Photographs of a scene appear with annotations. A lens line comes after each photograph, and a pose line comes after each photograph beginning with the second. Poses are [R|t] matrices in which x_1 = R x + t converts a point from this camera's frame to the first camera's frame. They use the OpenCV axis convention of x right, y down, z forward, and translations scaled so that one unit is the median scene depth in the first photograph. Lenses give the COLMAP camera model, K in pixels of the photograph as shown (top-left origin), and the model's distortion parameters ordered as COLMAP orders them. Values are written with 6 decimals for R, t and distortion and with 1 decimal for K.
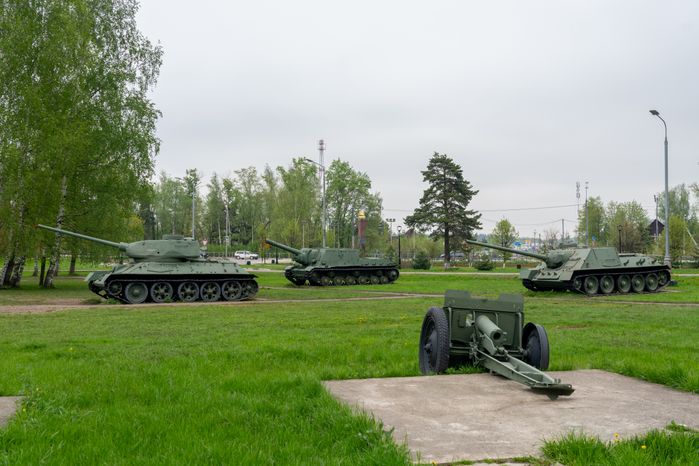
lens RADIAL K [[777.0, 0, 349.6], [0, 777.0, 234.4], [0, 0, 1]] dist [0.071861, 0.000000]
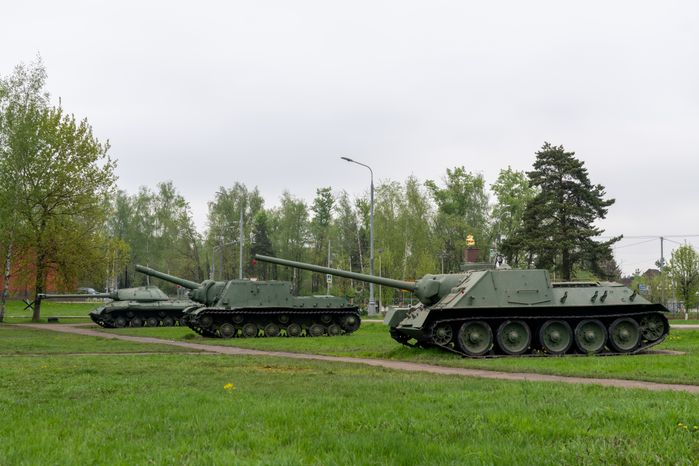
lens RADIAL K [[1017.2, 0, 349.5], [0, 1017.2, 232.1], [0, 0, 1]] dist [-0.002557, 0.000000]
pose [[0.965254, -0.010643, -0.261095, 0.272167], [-0.001476, 0.998932, -0.046175, 0.016429], [0.261308, 0.044956, 0.964208, 0.197520]]
